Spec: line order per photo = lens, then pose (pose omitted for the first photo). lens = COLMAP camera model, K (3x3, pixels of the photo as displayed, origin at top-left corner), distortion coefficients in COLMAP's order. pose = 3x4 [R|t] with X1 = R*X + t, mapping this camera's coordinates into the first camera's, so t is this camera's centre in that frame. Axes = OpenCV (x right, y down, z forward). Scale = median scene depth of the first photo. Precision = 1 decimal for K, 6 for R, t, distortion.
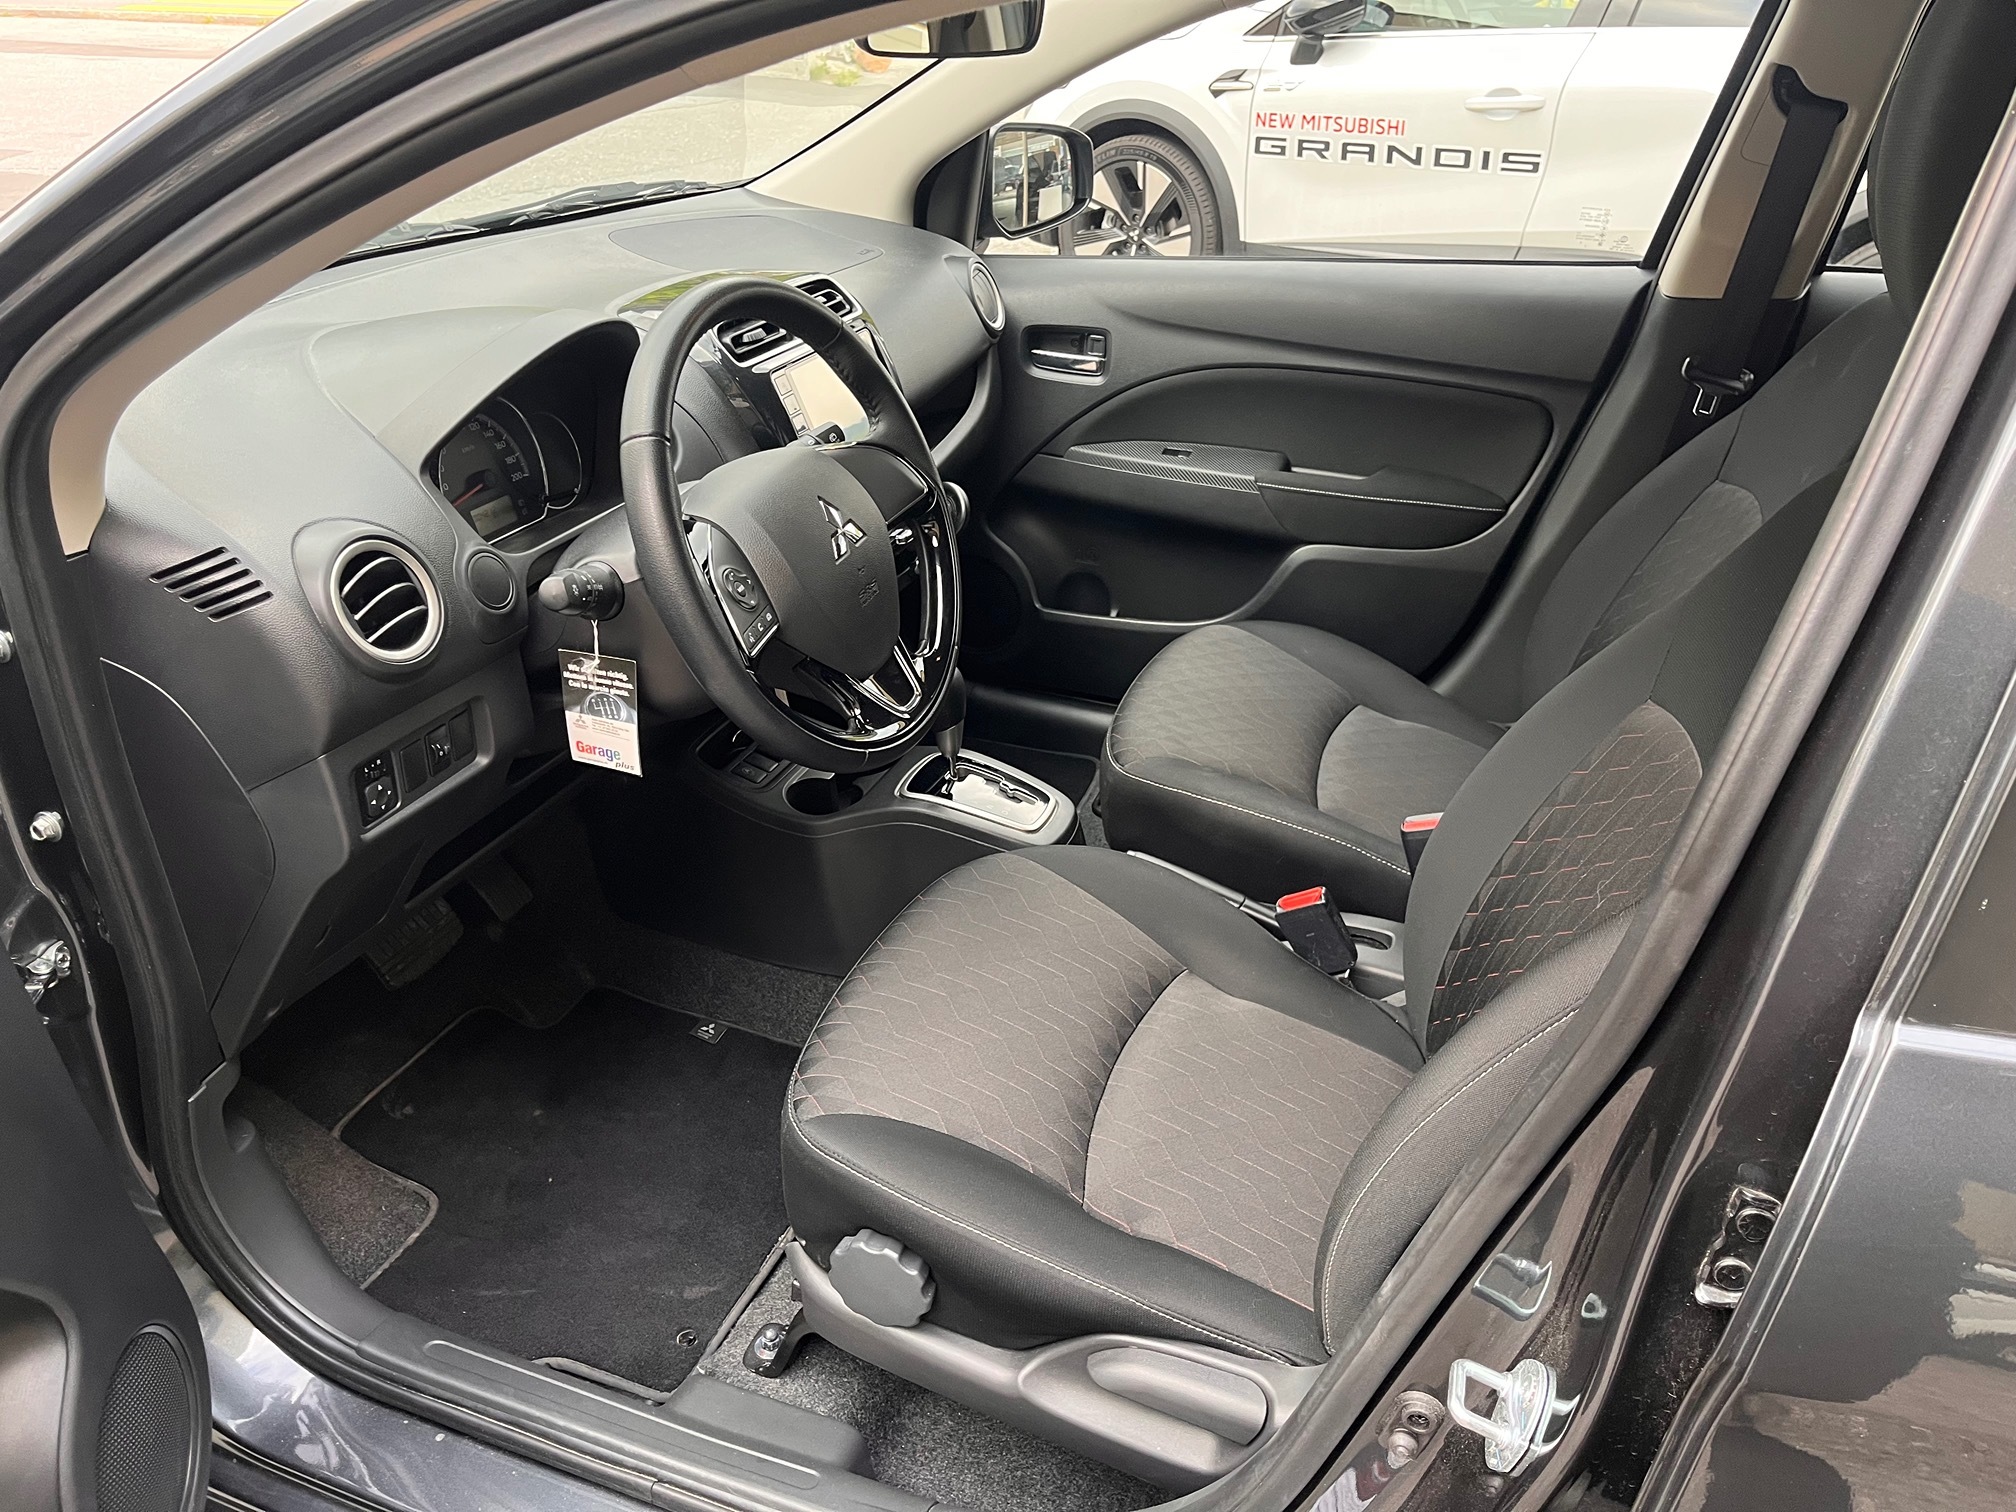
lens RADIAL K [[1522.9, 0, 1010.9], [0, 1522.9, 680.6], [0, 0, 1]] dist [0.083251, -0.114516]
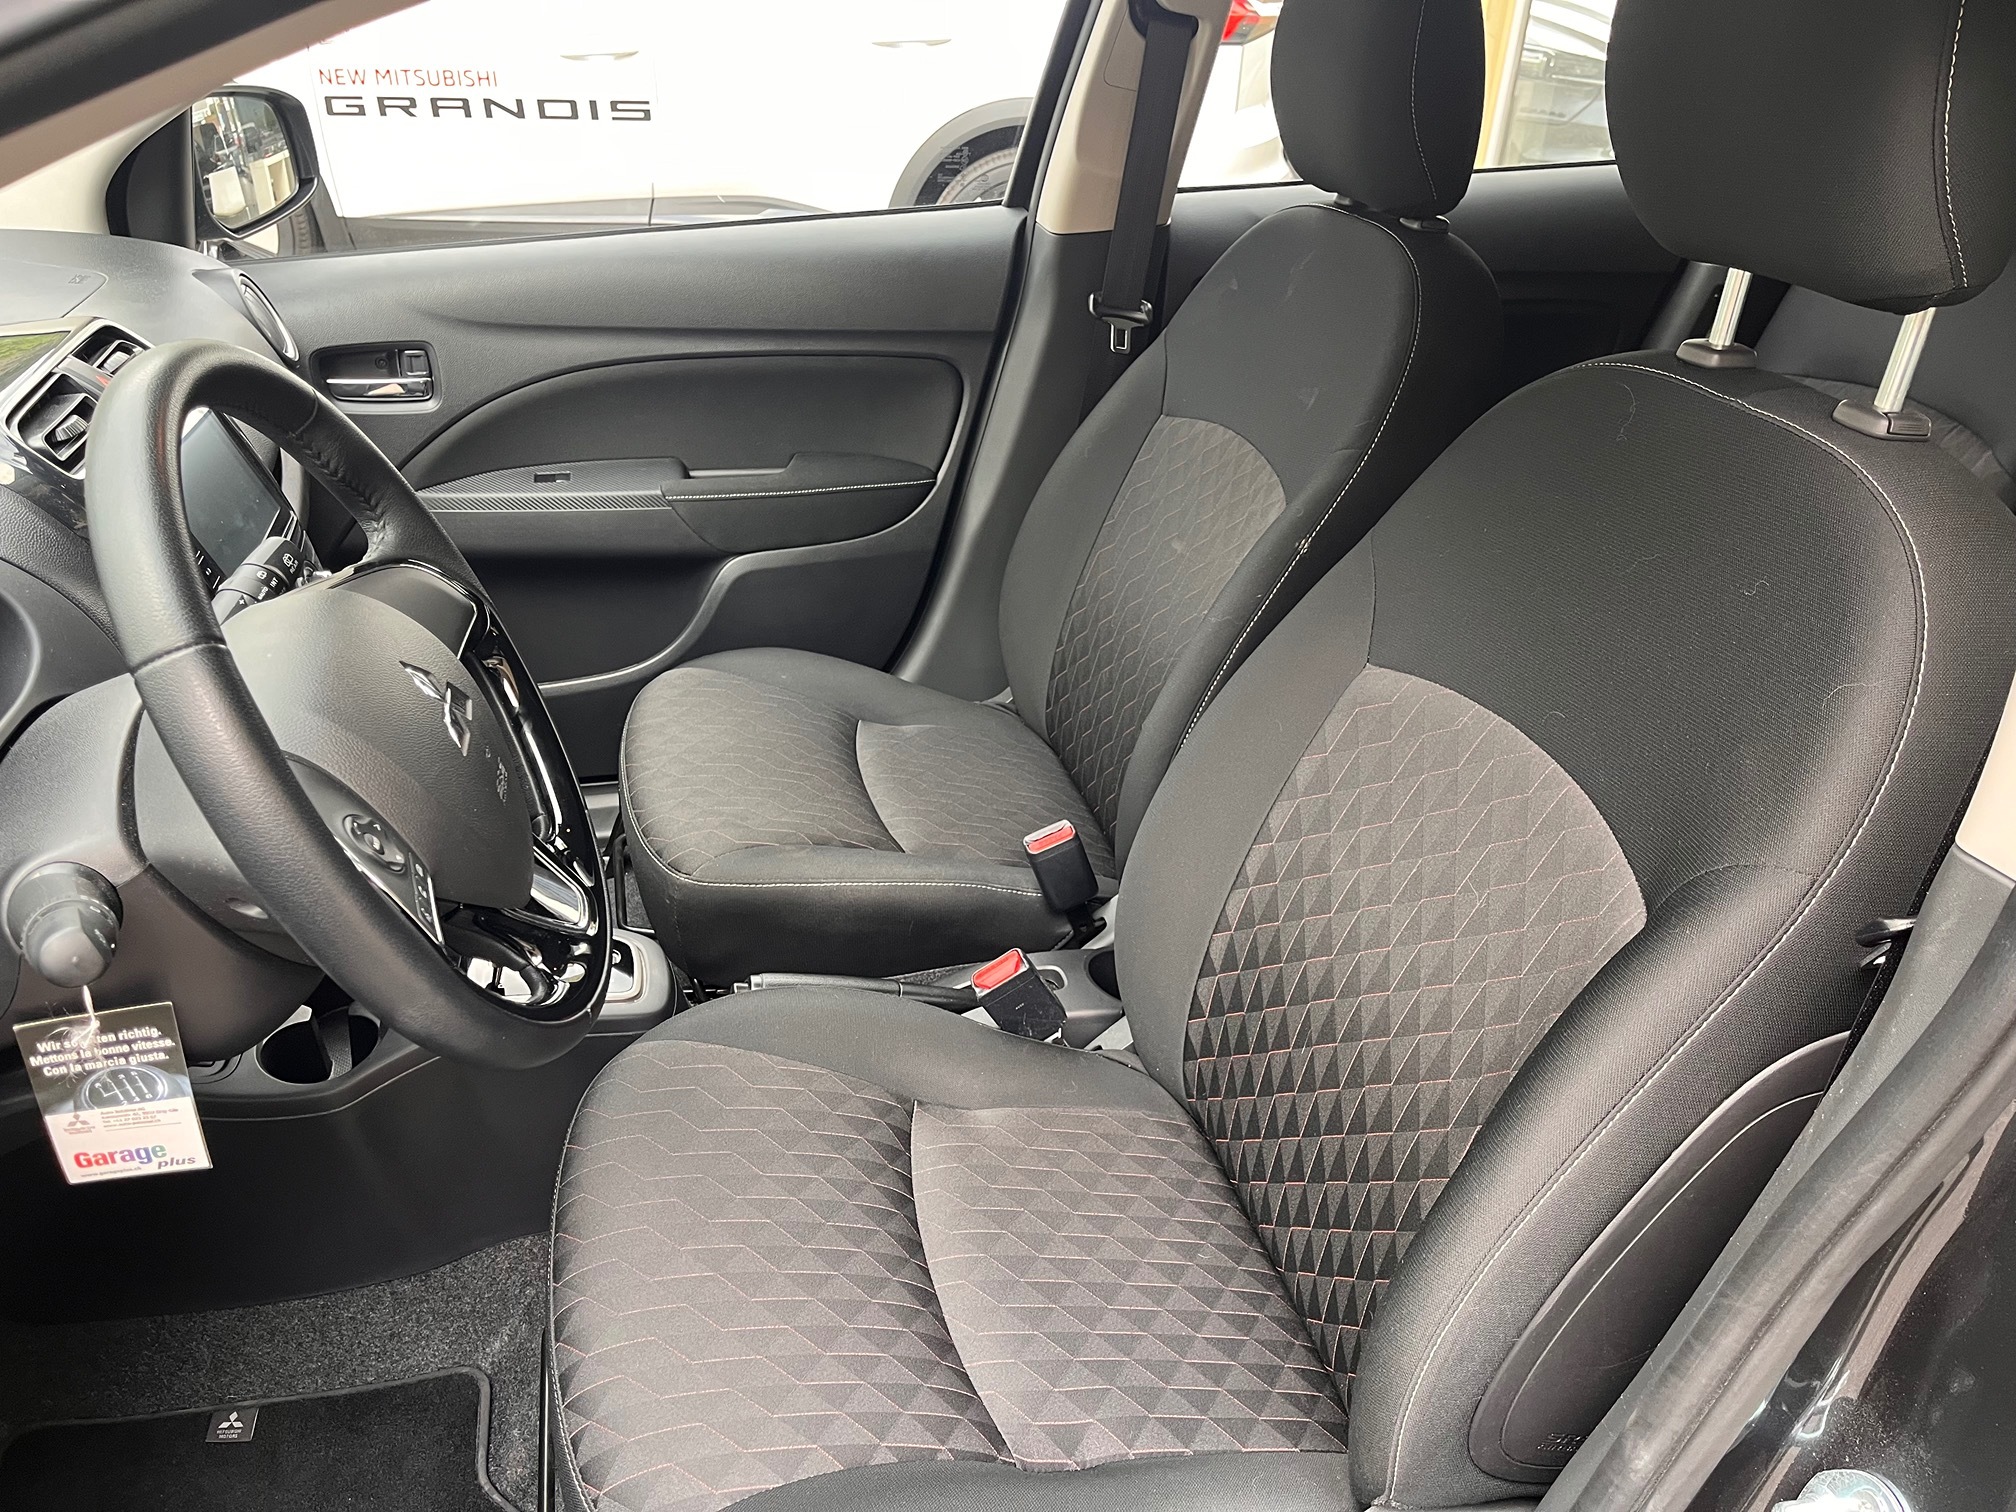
lens RADIAL K [[1522.9, 0, 994.2], [0, 1522.9, 708.3], [0, 0, 1]] dist [0.083251, -0.114516]
pose [[0.832895, -0.254145, 0.491626, -0.134857], [0.232740, 0.966801, 0.105487, -0.062110], [-0.502114, 0.026561, 0.864394, 0.169222]]
